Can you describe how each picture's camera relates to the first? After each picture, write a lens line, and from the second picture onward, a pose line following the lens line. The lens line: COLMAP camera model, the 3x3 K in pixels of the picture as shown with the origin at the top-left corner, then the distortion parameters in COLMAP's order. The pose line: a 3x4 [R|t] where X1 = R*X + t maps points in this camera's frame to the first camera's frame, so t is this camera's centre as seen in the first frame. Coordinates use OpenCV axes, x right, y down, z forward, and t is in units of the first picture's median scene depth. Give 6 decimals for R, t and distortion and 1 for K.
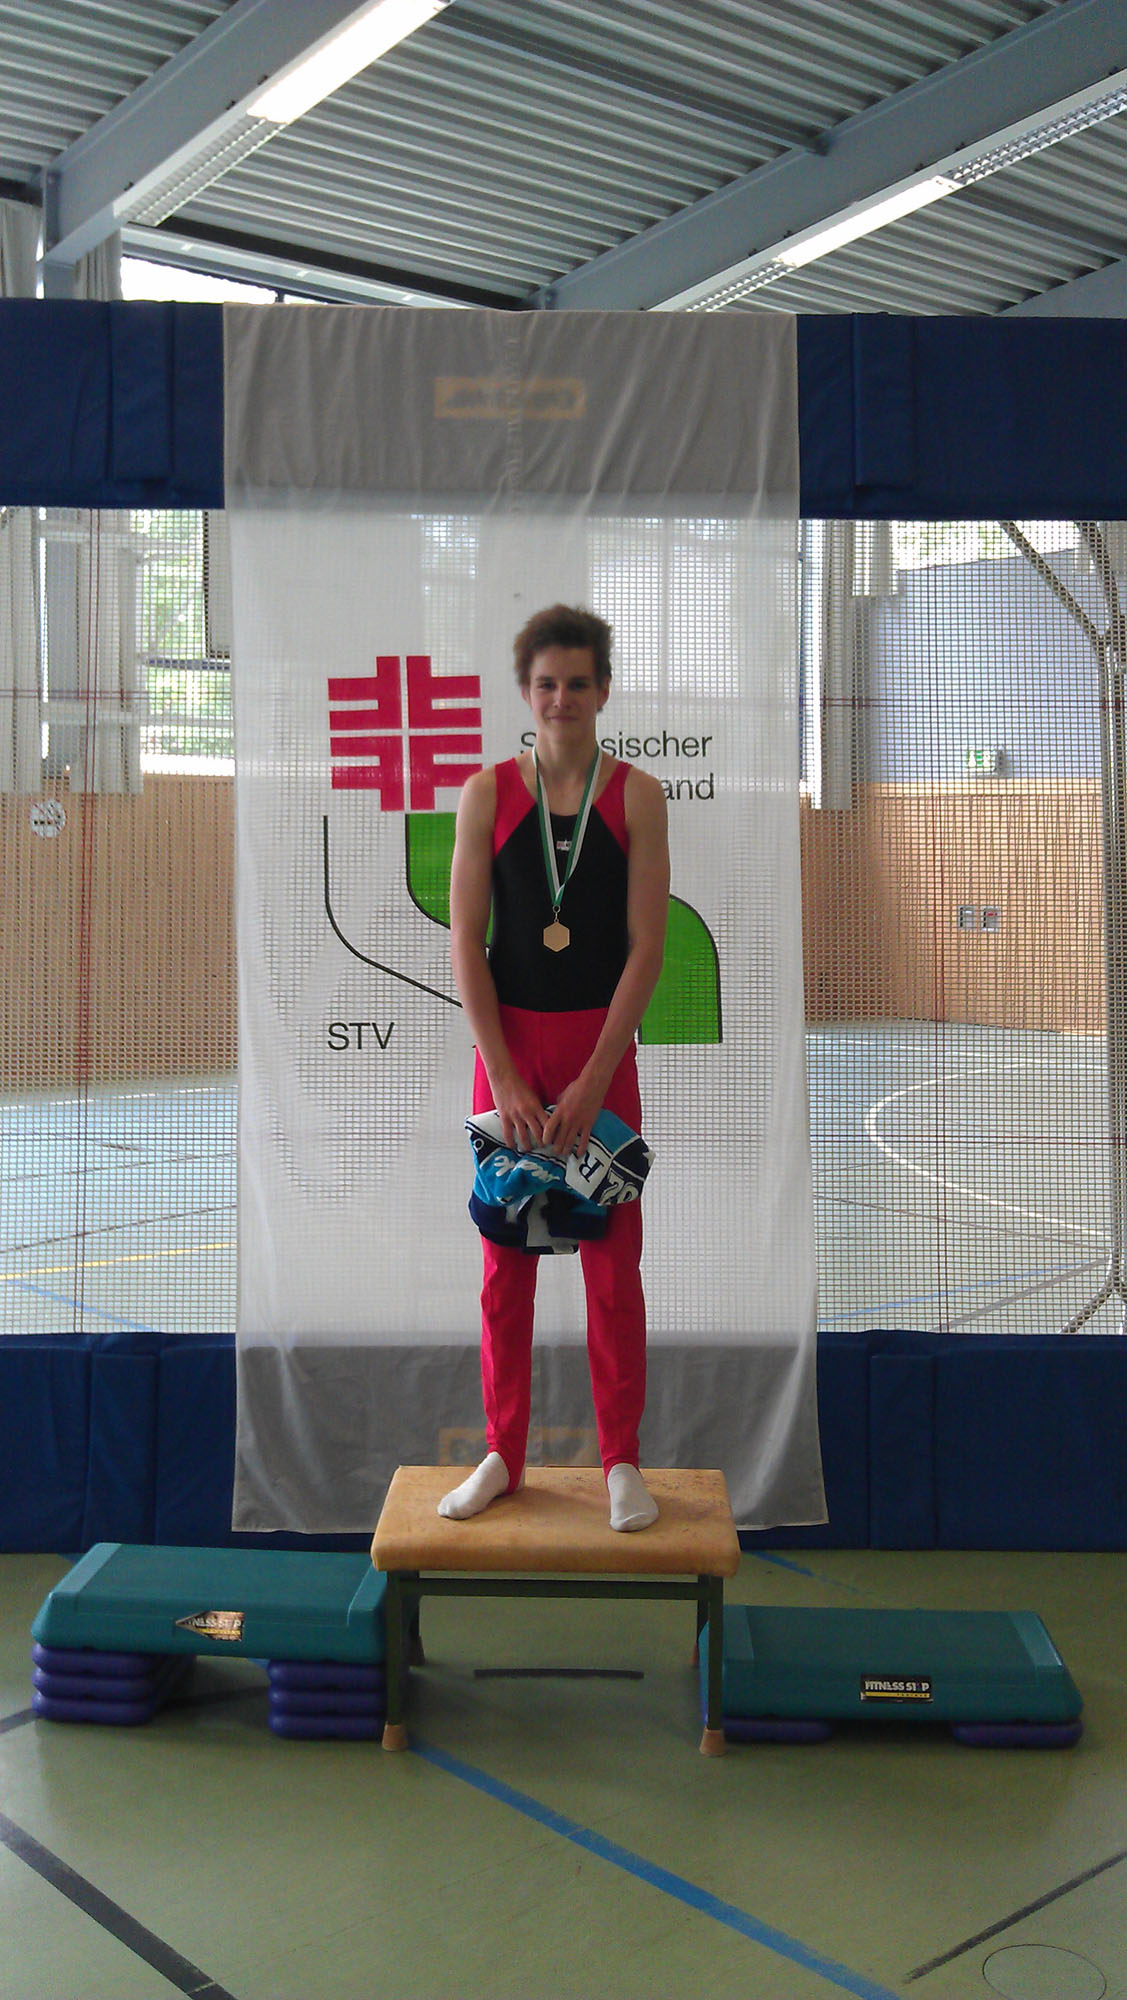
lens RADIAL K [[2032.7, 0, 563.5], [0, 2032.7, 1000.0], [0, 0, 1]] dist [0.155675, -0.510571]
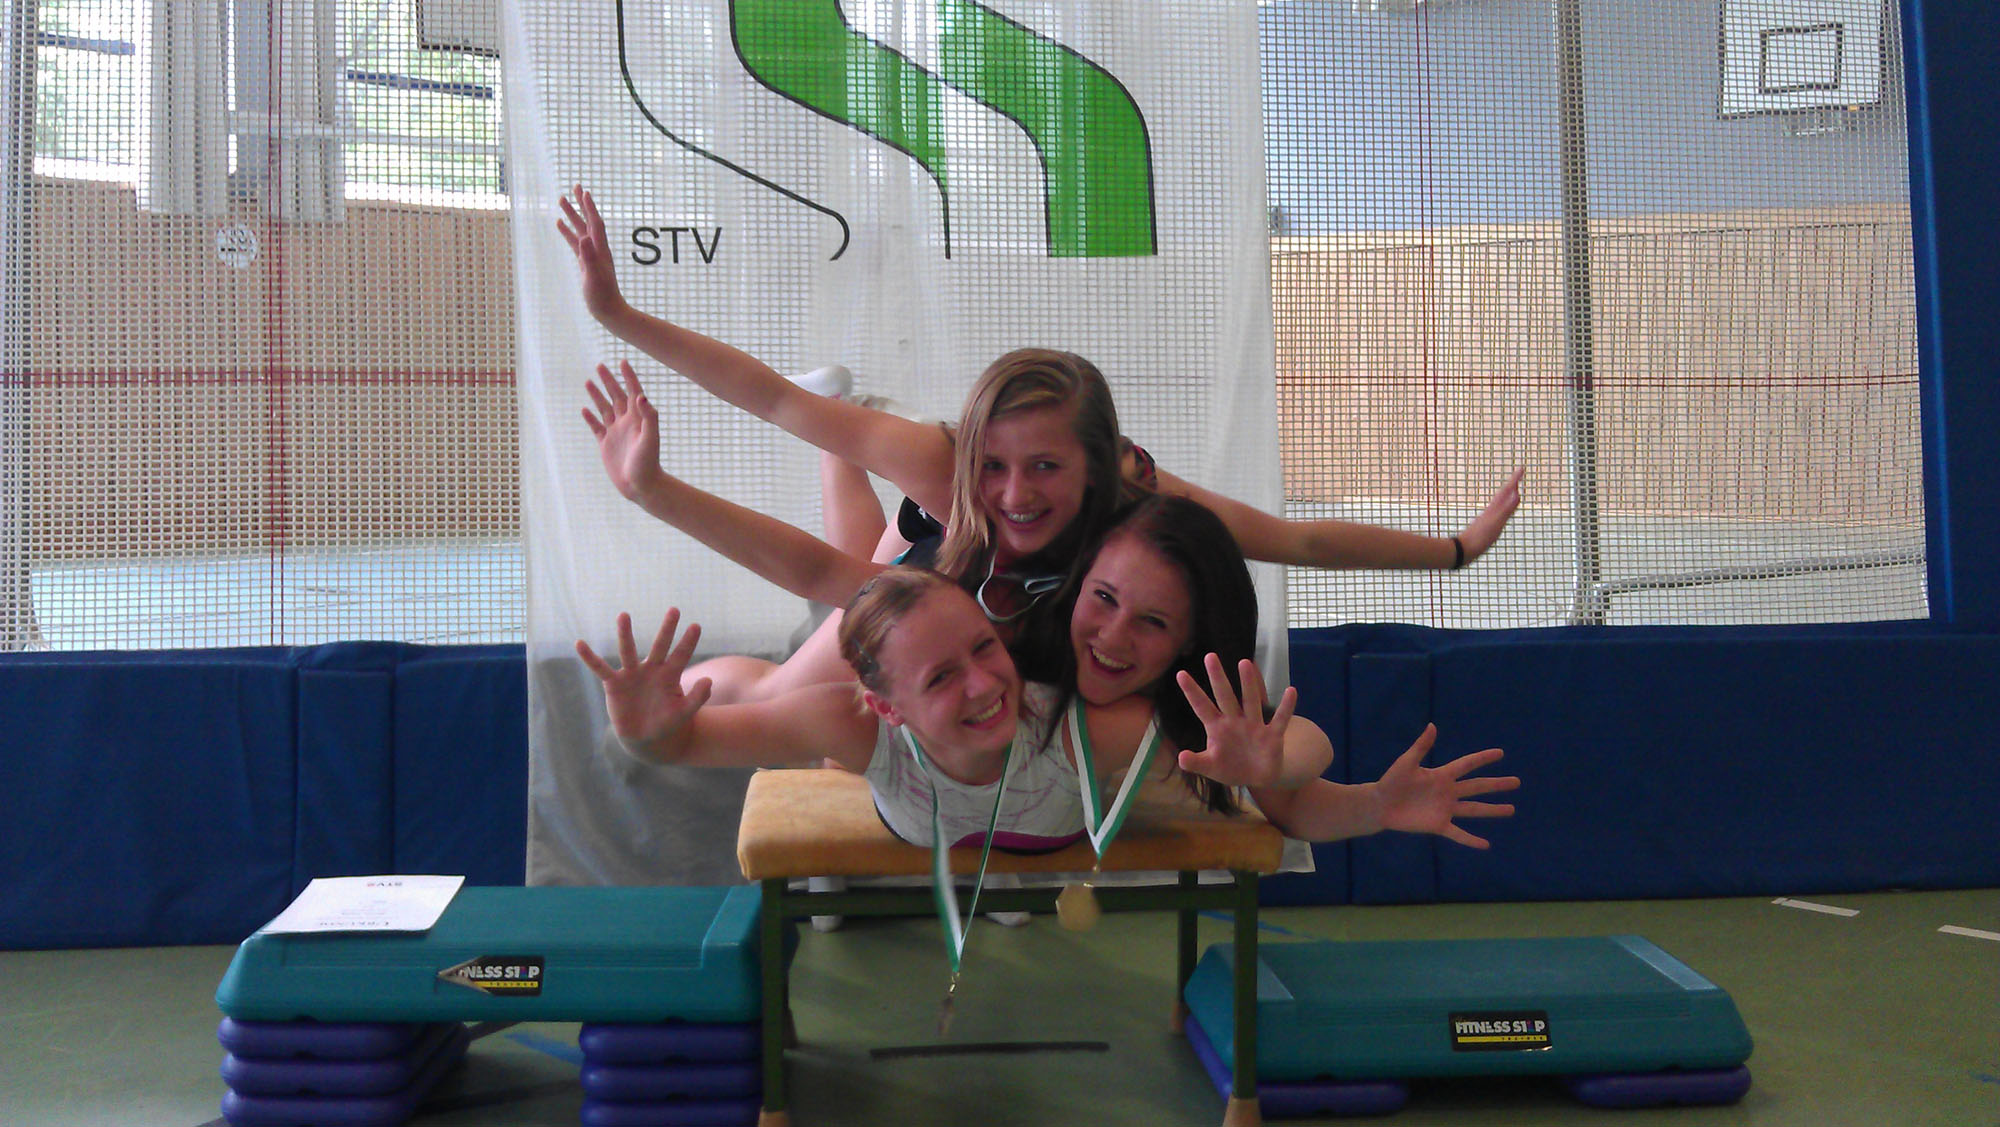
lens RADIAL K [[2032.7, 0, 980.4], [0, 2032.7, 609.6], [0, 0, 1]] dist [0.155675, -0.510571]
pose [[0.995293, -0.013929, 0.095904, -0.058571], [0.011218, 0.999524, 0.028746, 0.128799], [-0.096259, -0.027535, 0.994975, 0.249609]]
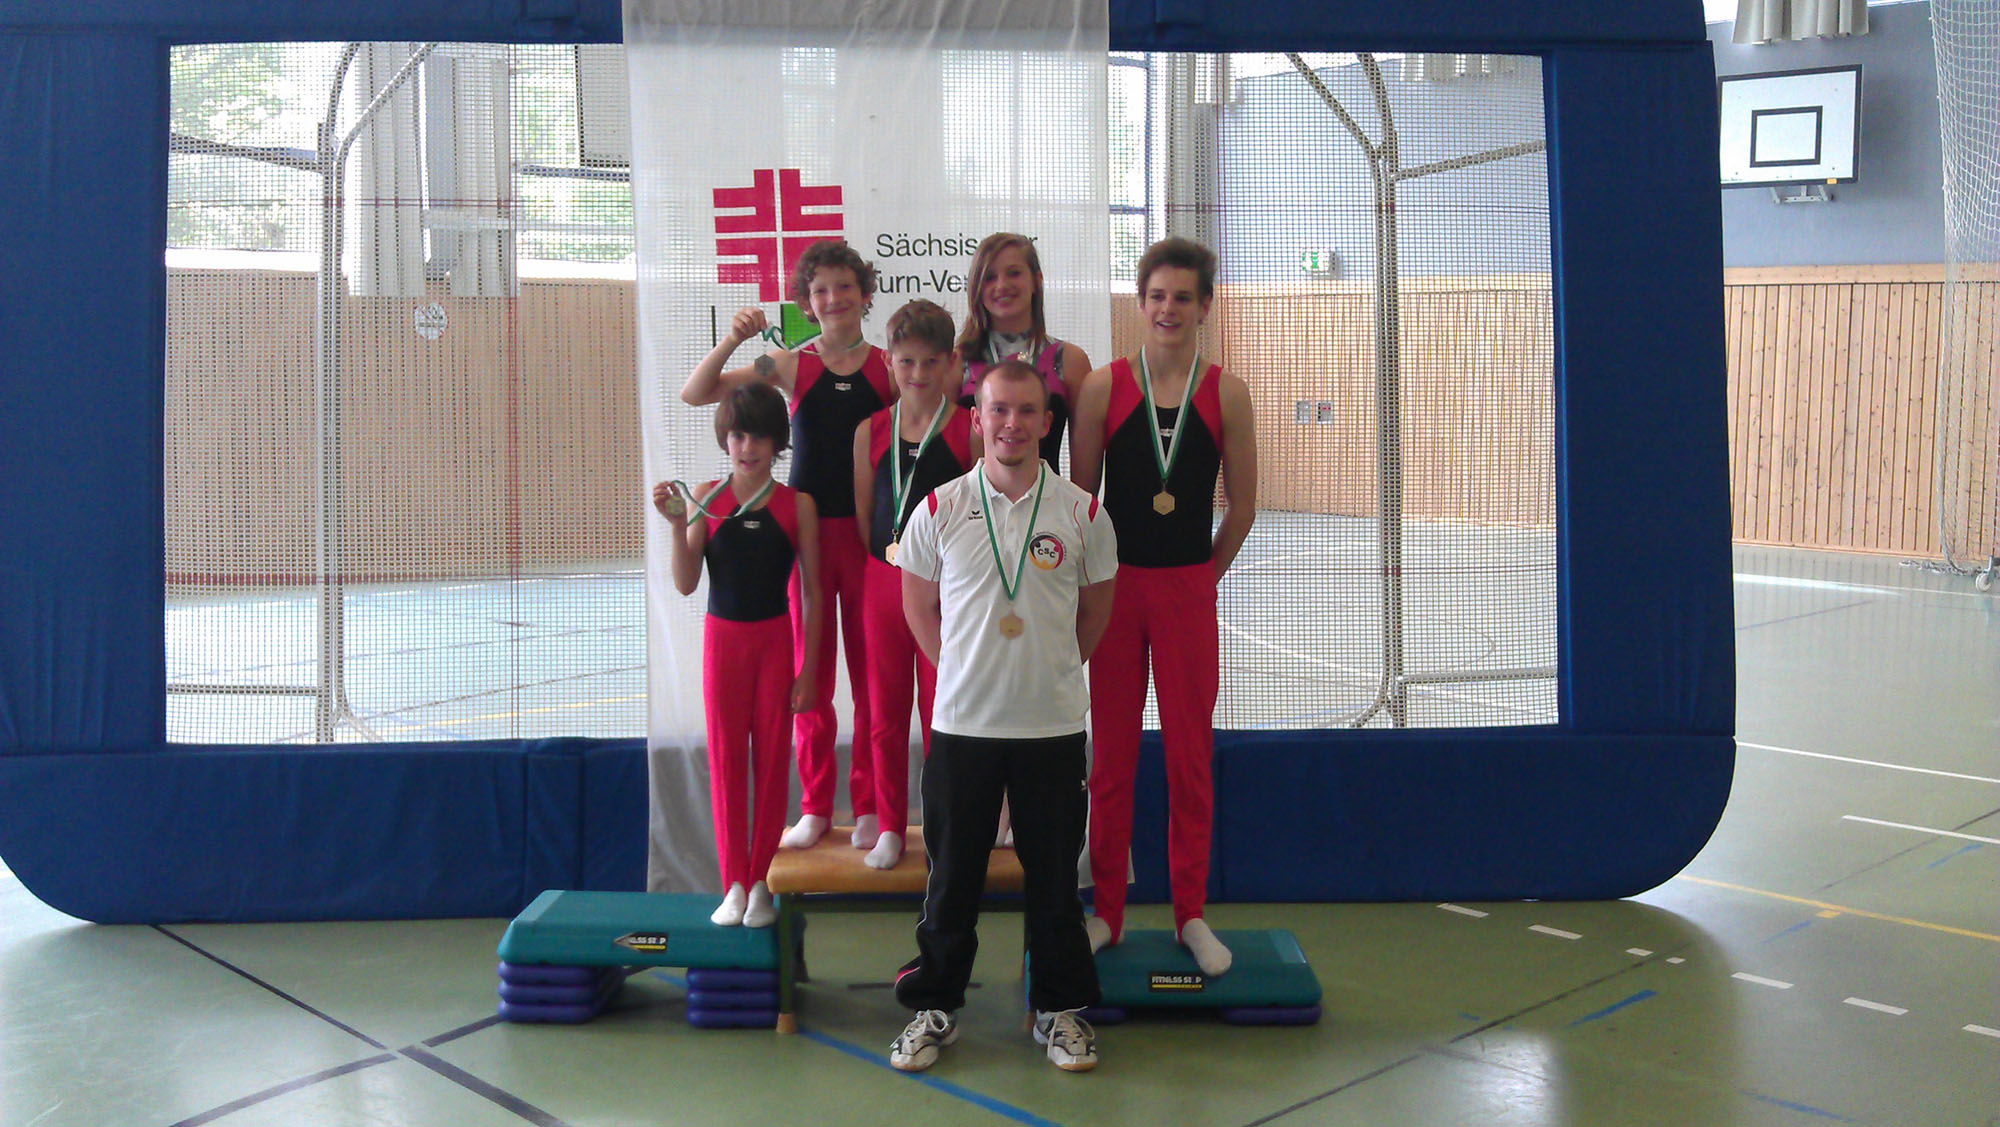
lens RADIAL K [[2032.7, 0, 980.4], [0, 2032.7, 609.6], [0, 0, 1]] dist [0.155675, -0.510571]
pose [[0.999605, -0.010253, 0.026160, 0.005882], [0.008948, 0.998733, 0.049531, 0.028609], [-0.026634, -0.049277, 0.998430, -0.200478]]
